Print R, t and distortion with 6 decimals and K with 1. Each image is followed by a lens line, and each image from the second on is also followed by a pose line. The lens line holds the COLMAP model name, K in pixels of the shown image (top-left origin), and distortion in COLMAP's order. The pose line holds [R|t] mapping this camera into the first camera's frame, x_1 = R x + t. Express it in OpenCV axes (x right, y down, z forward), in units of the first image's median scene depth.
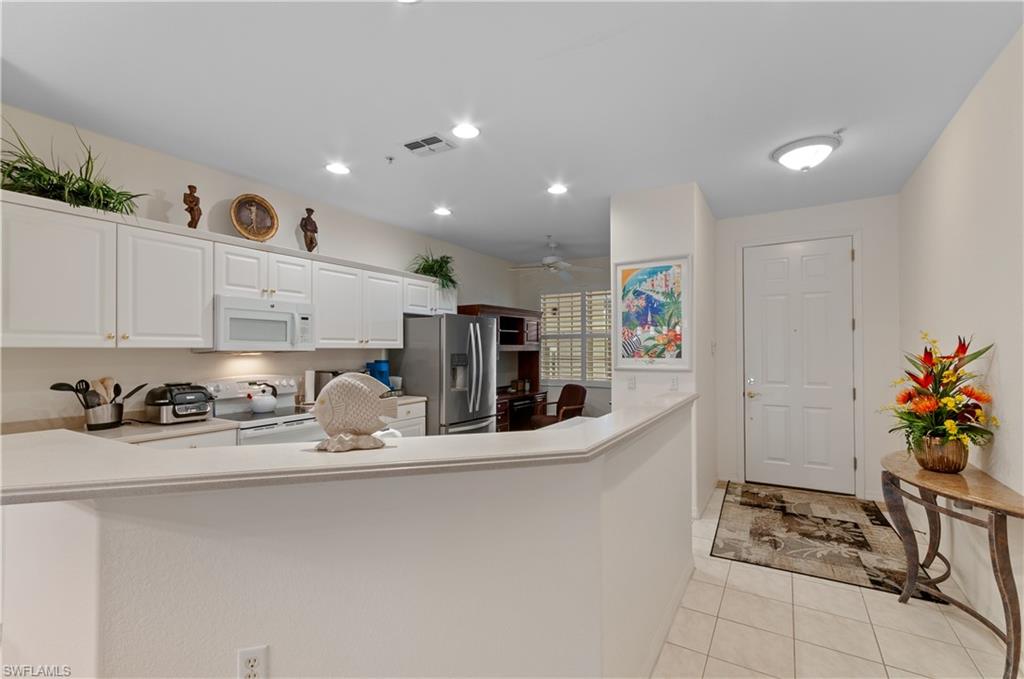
lens RADIAL K [[451.3, 0, 522.5], [0, 451.3, 346.5], [0, 0, 1]] dist [0.003783, 0.000724]
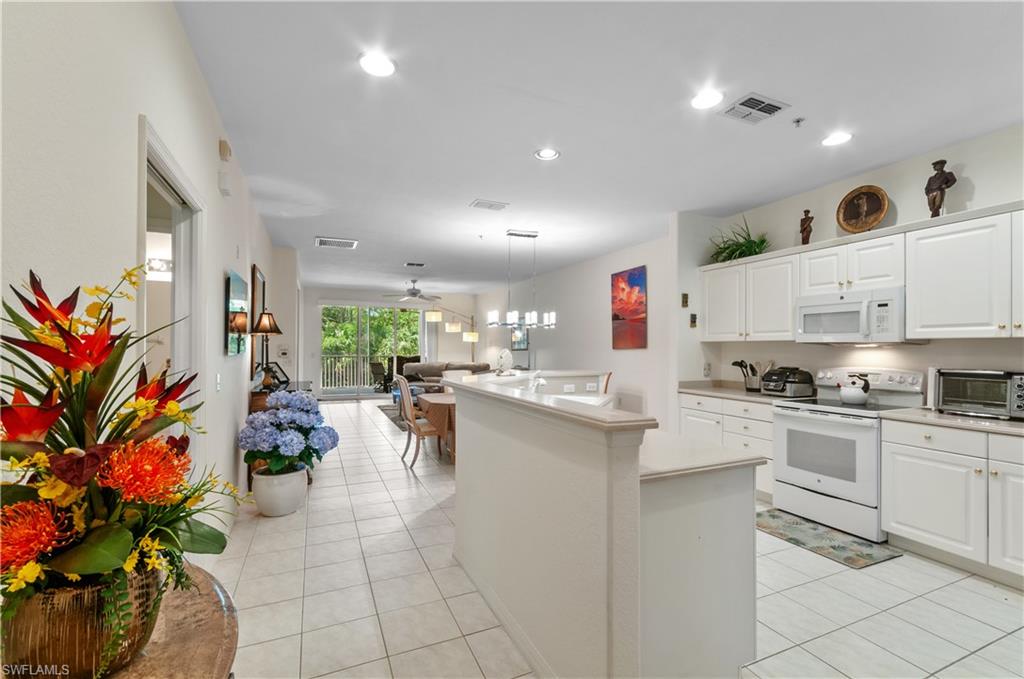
lens RADIAL K [[451.3, 0, 518.2], [0, 451.3, 345.8], [0, 0, 1]] dist [0.003783, 0.000724]
pose [[-0.578996, -0.004643, -0.815317, 0.625288], [0.002218, 0.999971, -0.007270, 0.020707], [0.815327, -0.006018, -0.578969, 0.905878]]
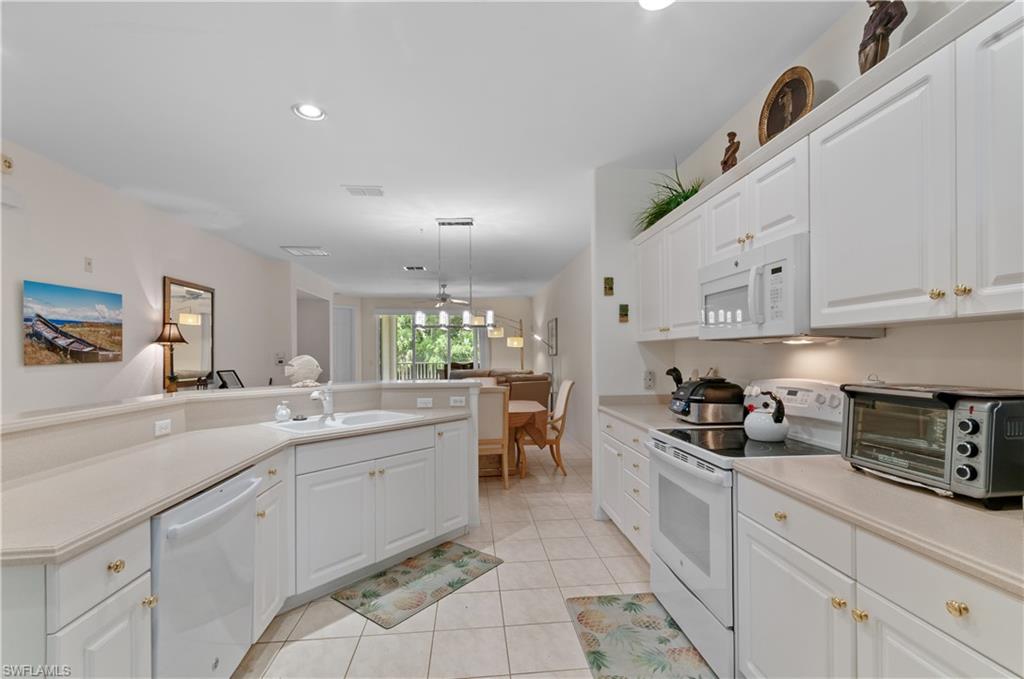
lens RADIAL K [[451.3, 0, 518.9], [0, 451.3, 355.9], [0, 0, 1]] dist [0.003783, 0.000724]
pose [[-0.805146, 0.011686, -0.592962, 0.040421], [0.014853, 0.999890, -0.000462, 0.027060], [0.592891, -0.009180, -0.805230, 1.197509]]
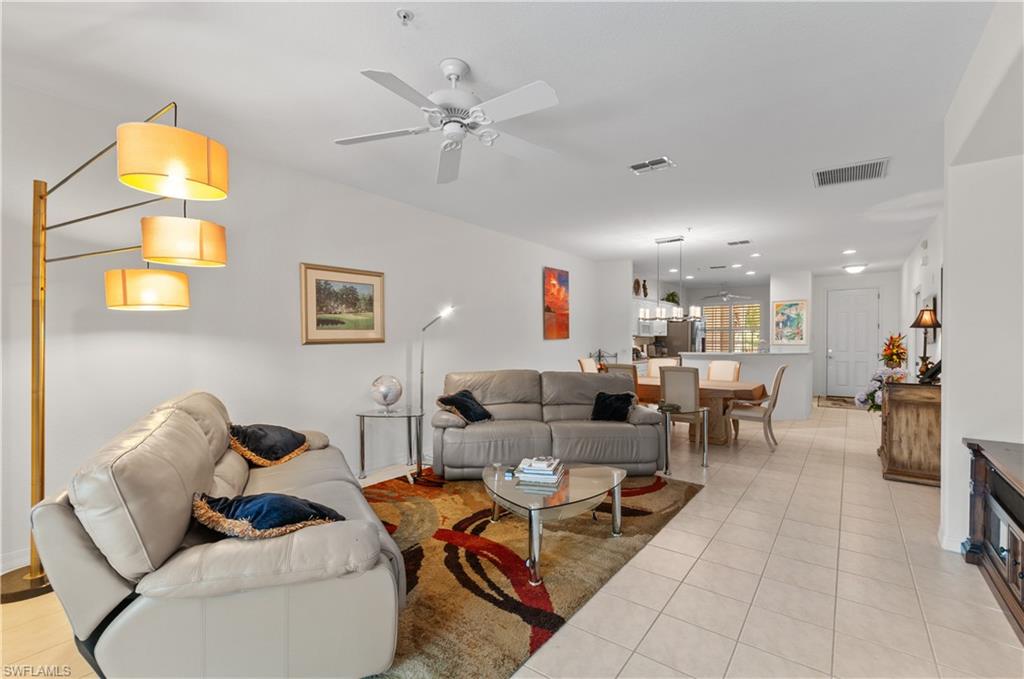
lens RADIAL K [[451.3, 0, 518.0], [0, 451.3, 345.6], [0, 0, 1]] dist [0.003783, 0.000724]
pose [[0.994167, 0.005182, -0.107731, -0.950503], [-0.002876, 0.999764, 0.021546, 0.007629], [0.107817, -0.021111, 0.993947, -1.673945]]
